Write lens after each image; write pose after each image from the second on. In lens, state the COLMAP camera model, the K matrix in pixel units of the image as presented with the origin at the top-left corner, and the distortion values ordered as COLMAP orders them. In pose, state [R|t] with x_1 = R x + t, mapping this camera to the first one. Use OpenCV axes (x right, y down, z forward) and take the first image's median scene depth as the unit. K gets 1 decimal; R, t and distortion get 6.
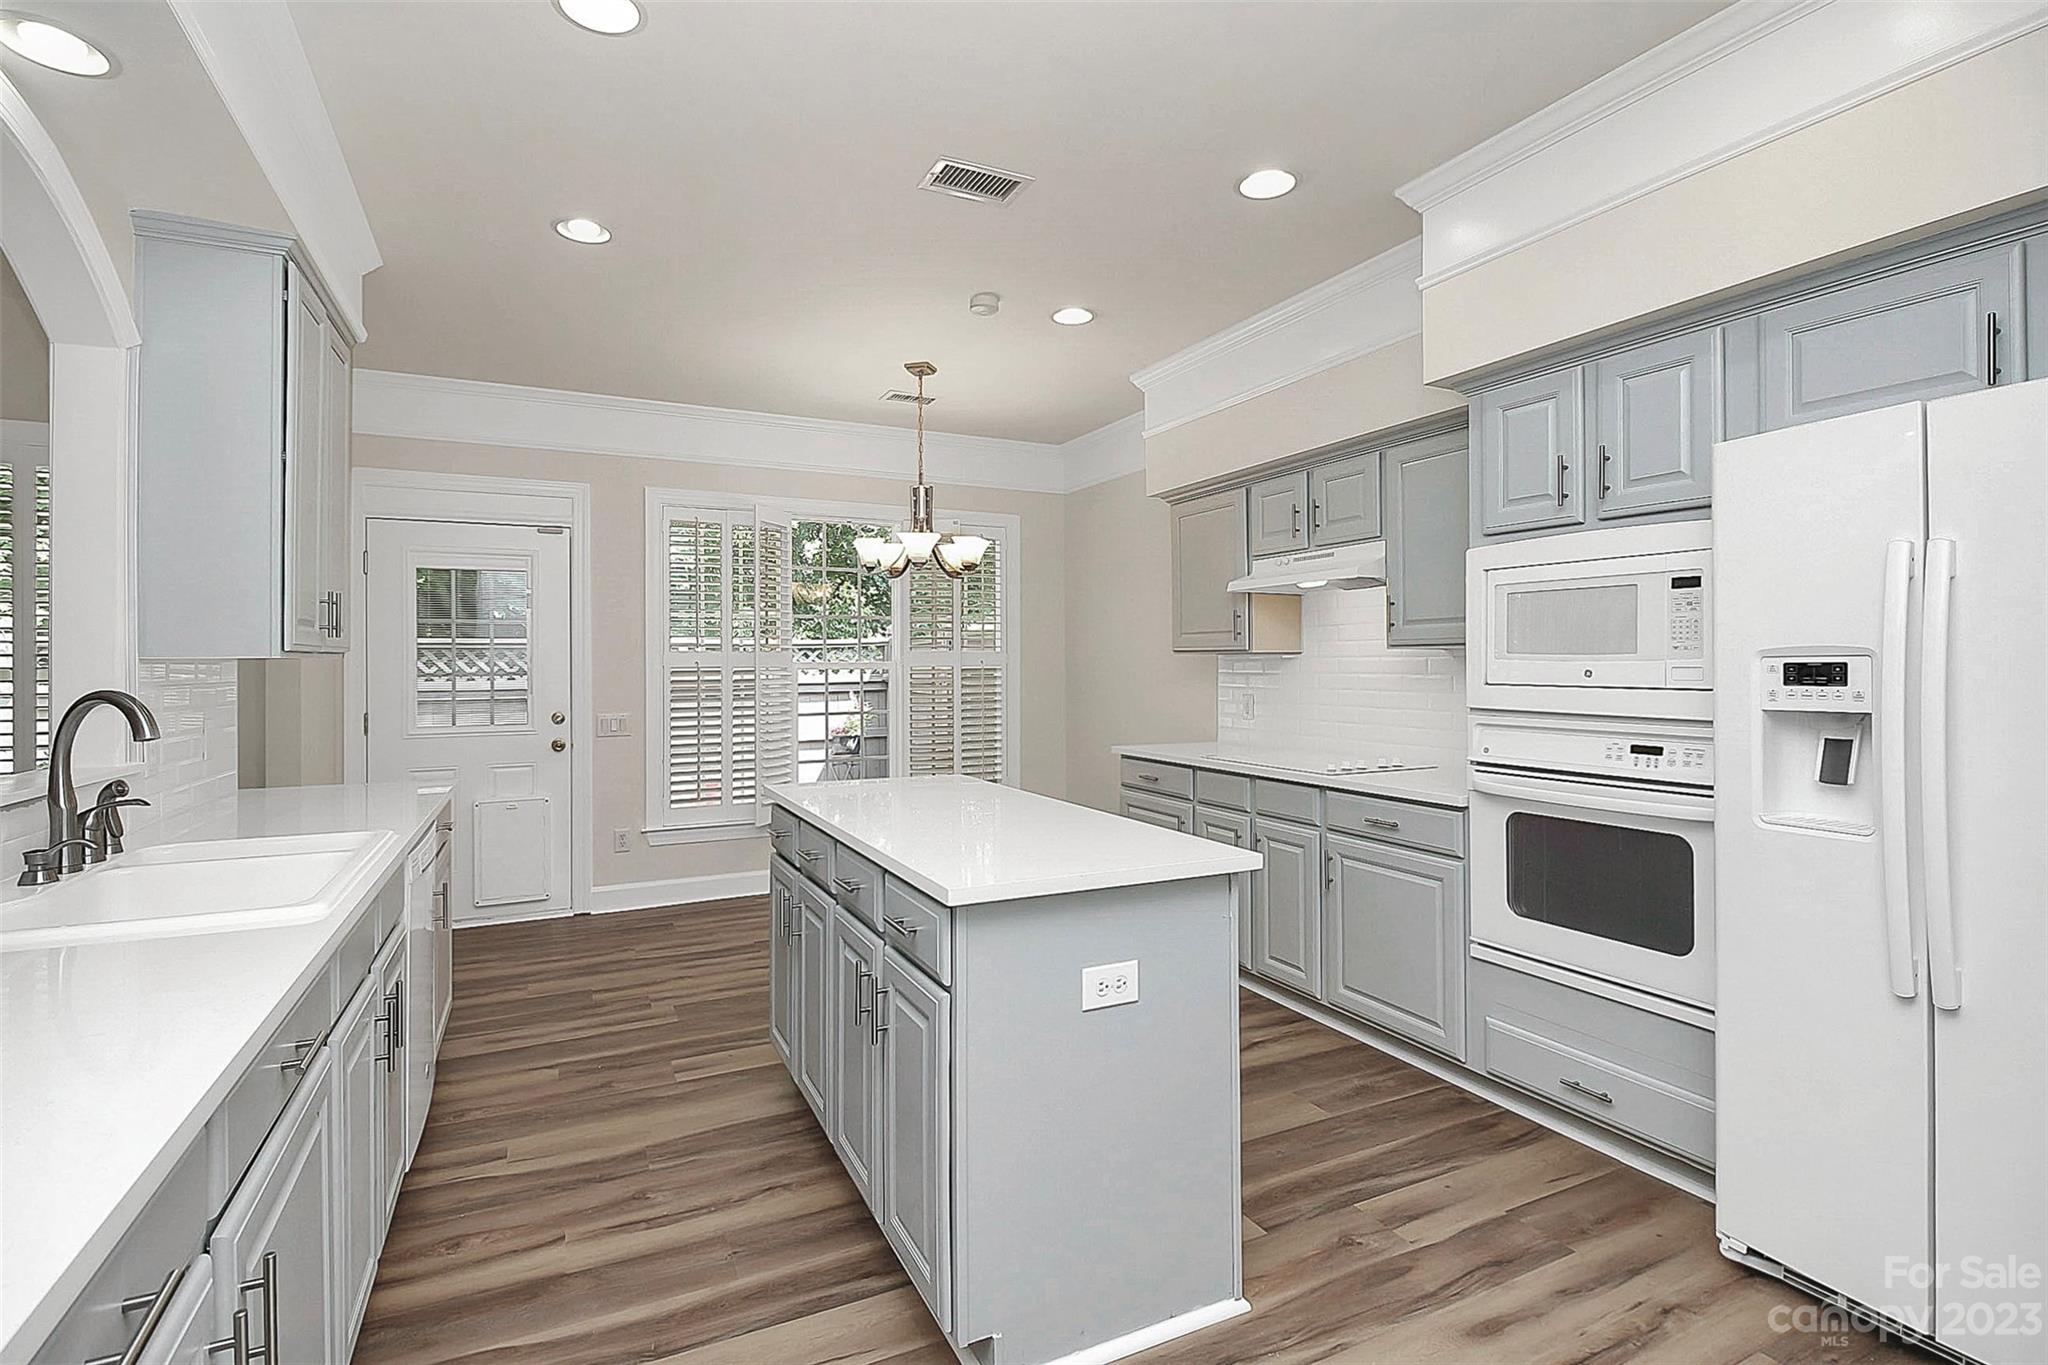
lens RADIAL K [[982.2, 0, 1071.7], [0, 982.2, 662.8], [0, 0, 1]] dist [0.005747, -0.004401]
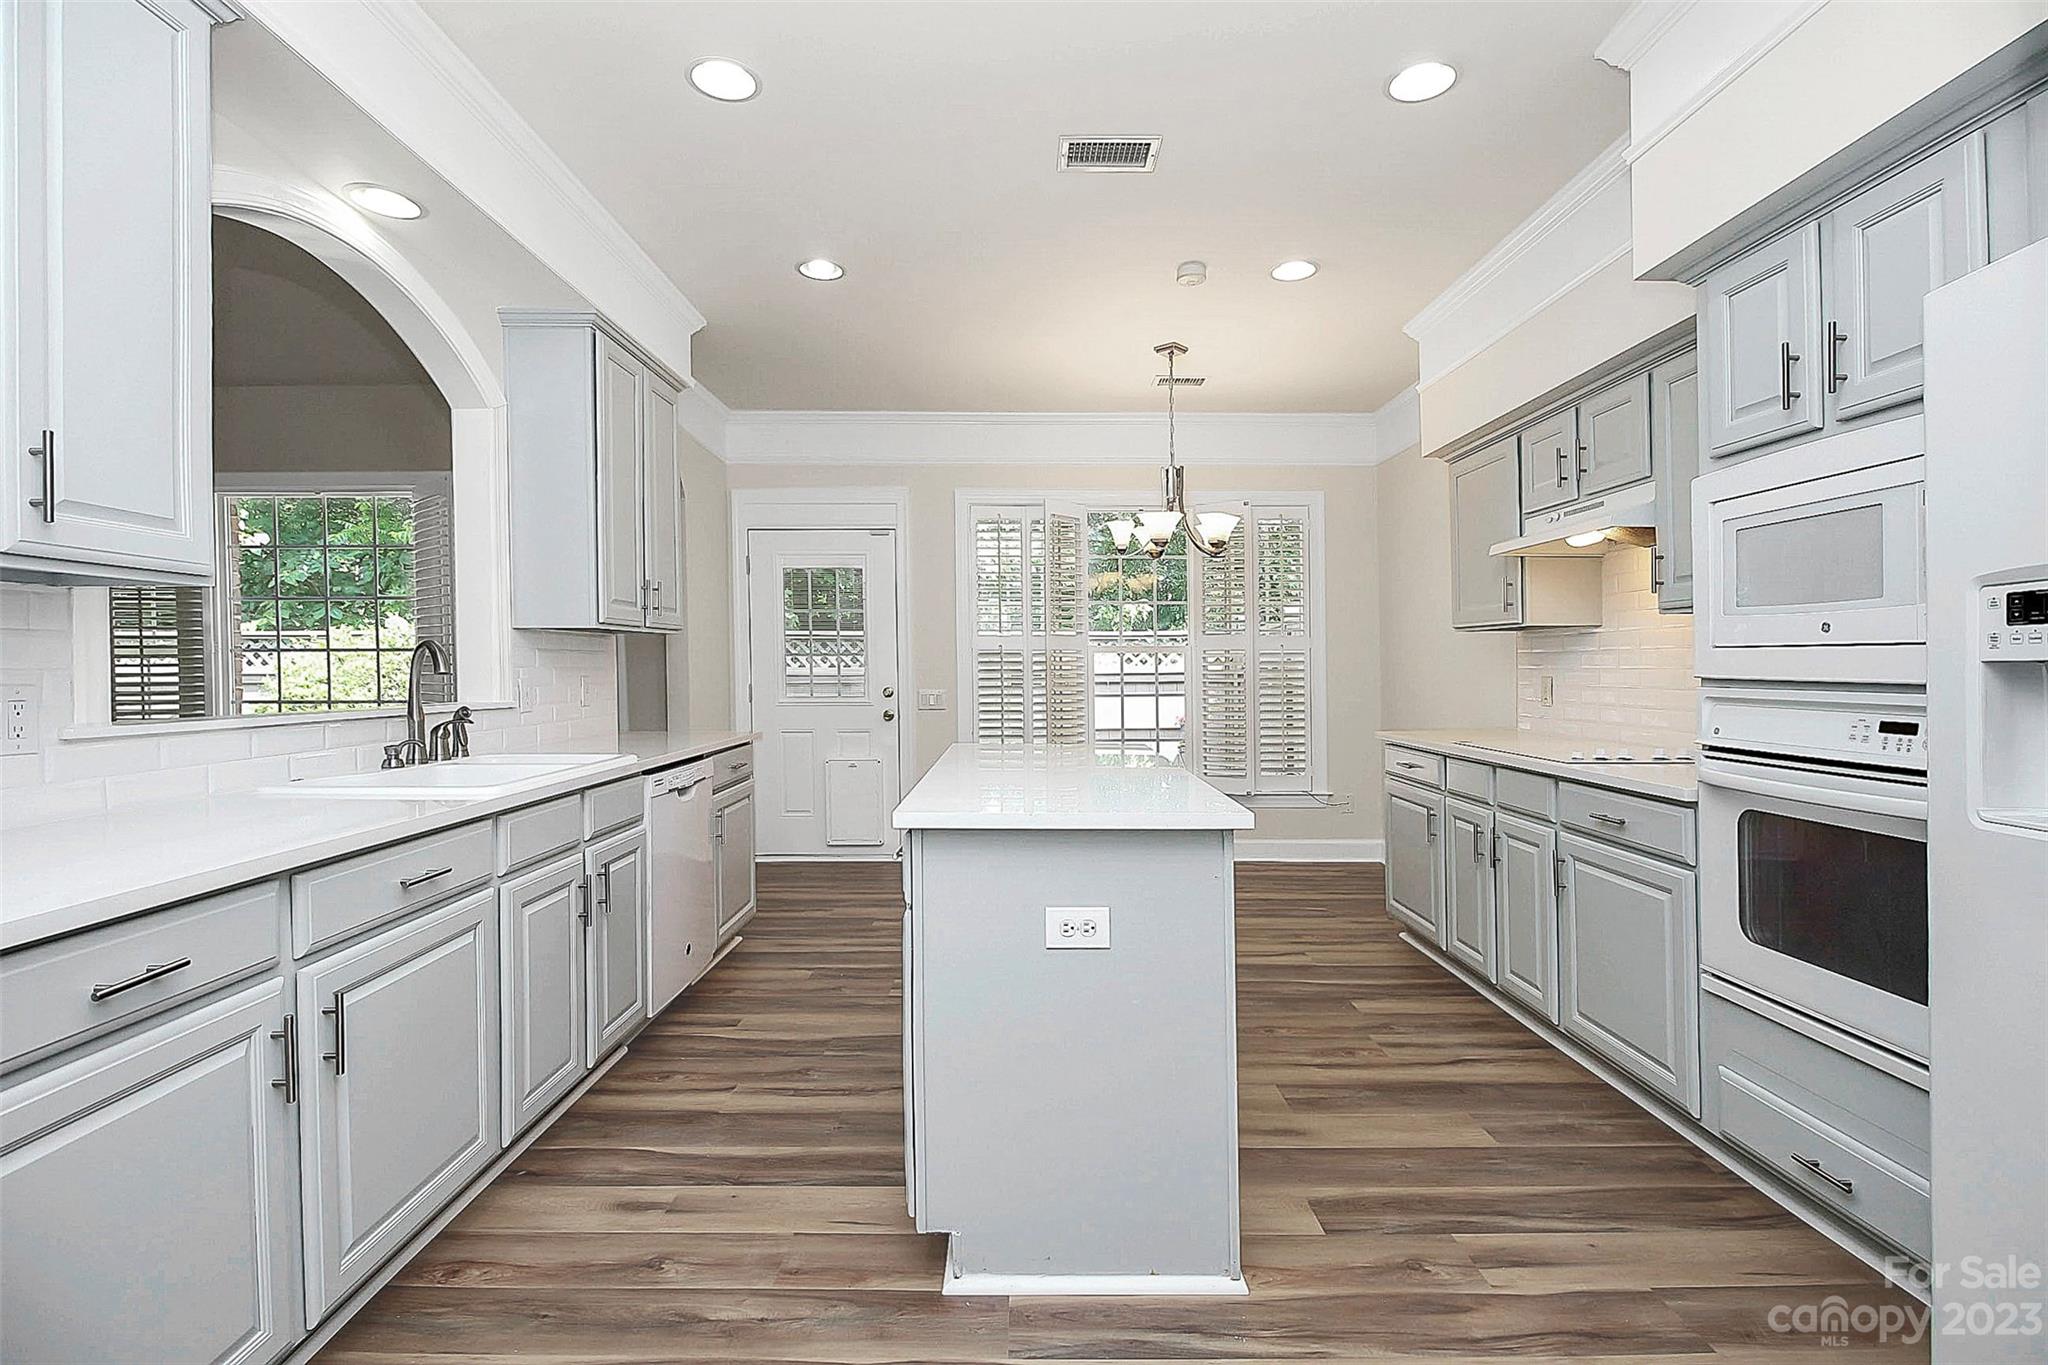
lens RADIAL K [[982.2, 0, 1050.4], [0, 982.2, 681.0], [0, 0, 1]] dist [0.005747, -0.004401]
pose [[0.898800, 0.009825, -0.438249, 0.295111], [-0.001511, 0.999812, 0.019316, 0.035098], [0.438356, -0.016699, 0.898646, 0.052753]]
